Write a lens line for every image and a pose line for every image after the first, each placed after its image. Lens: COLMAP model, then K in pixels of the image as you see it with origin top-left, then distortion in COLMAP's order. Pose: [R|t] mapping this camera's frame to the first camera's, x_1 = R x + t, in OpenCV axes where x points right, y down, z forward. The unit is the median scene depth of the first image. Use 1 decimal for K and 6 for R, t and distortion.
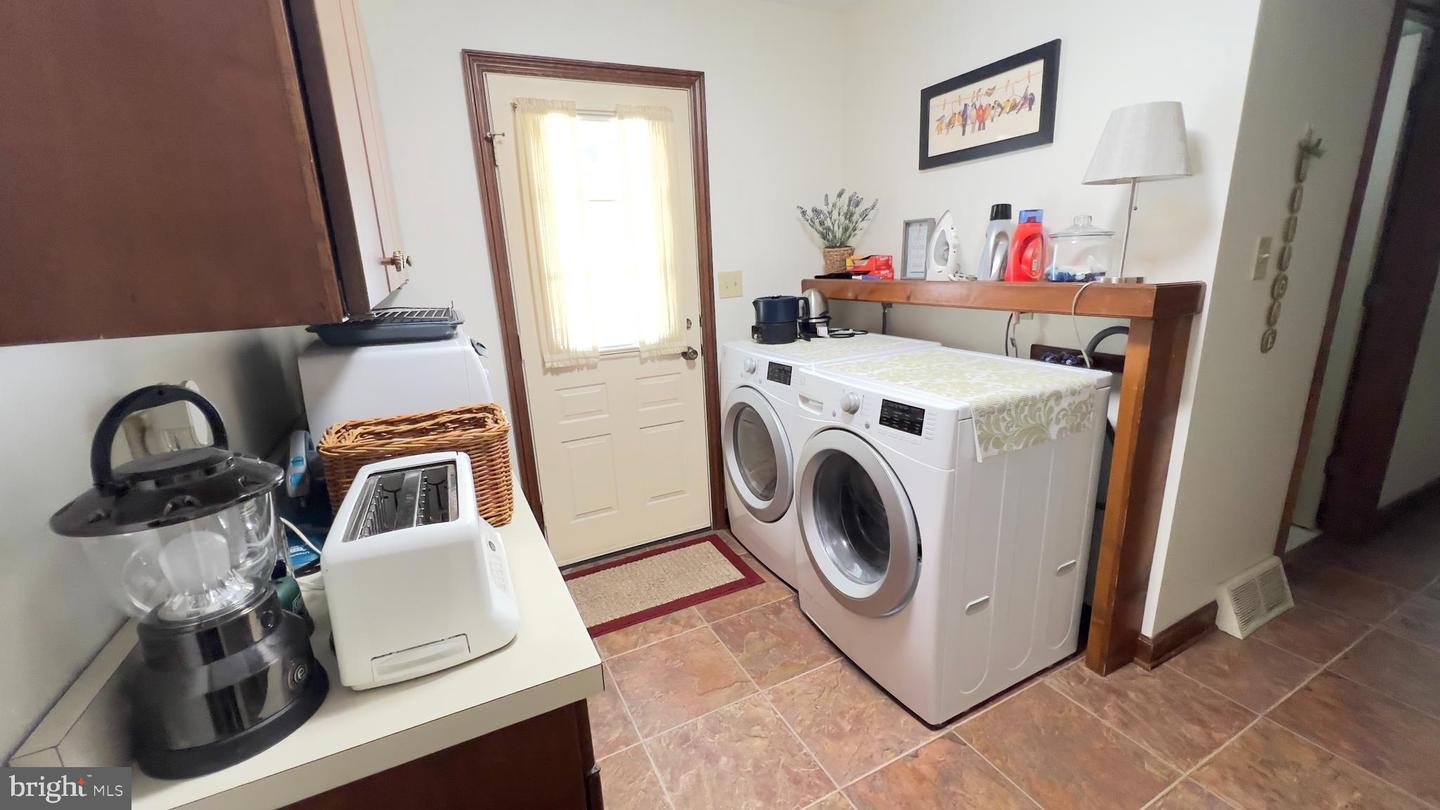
lens RADIAL K [[577.2, 0, 724.6], [0, 577.2, 401.4], [0, 0, 1]] dist [-0.004080, 0.000673]
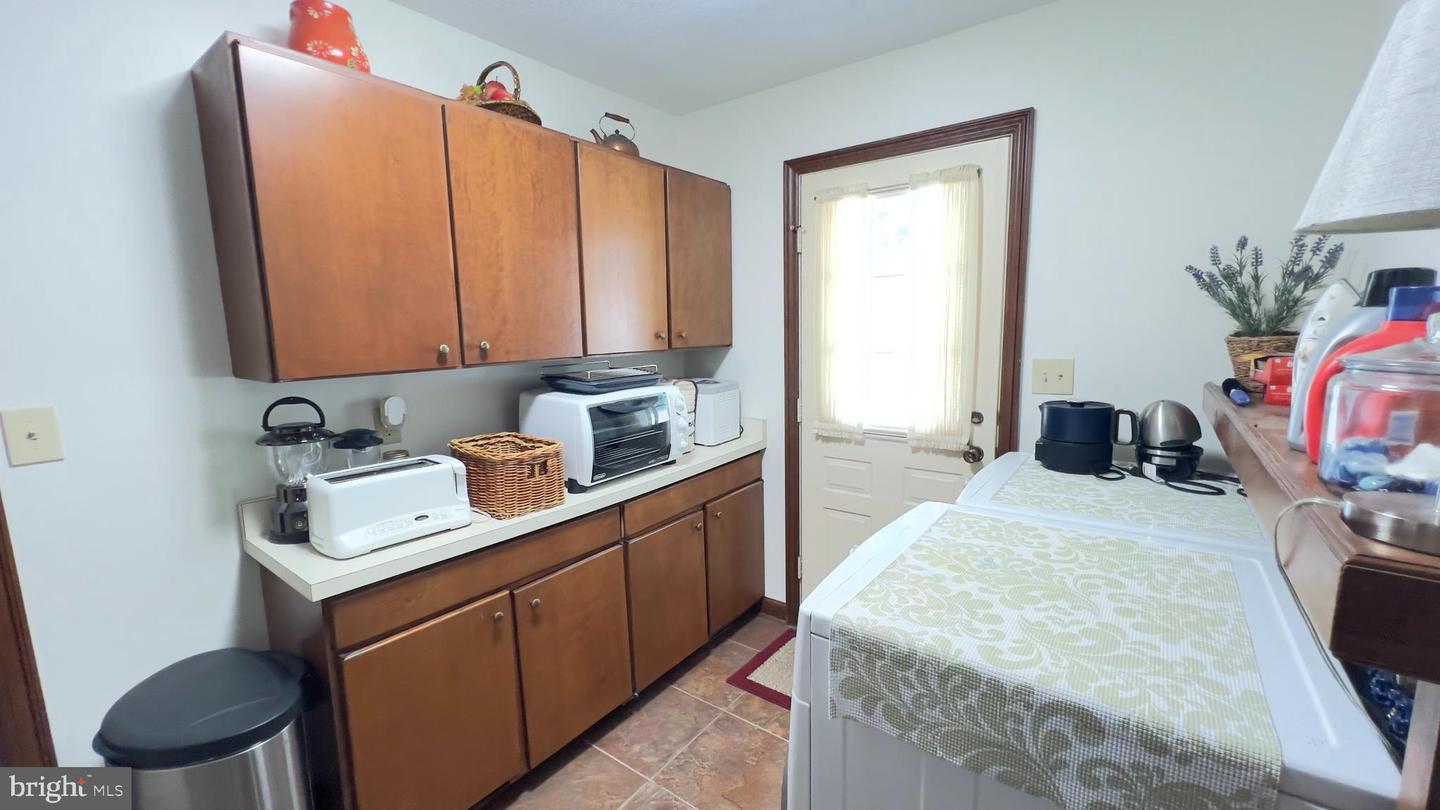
lens RADIAL K [[574.6, 0, 714.7], [0, 574.6, 403.1], [0, 0, 1]] dist [0.001157, -0.000677]
pose [[0.448165, 0.160094, -0.879499, 0.593576], [-0.219960, 0.973335, 0.065090, -0.158491], [0.866468, 0.164284, 0.471428, 0.376062]]
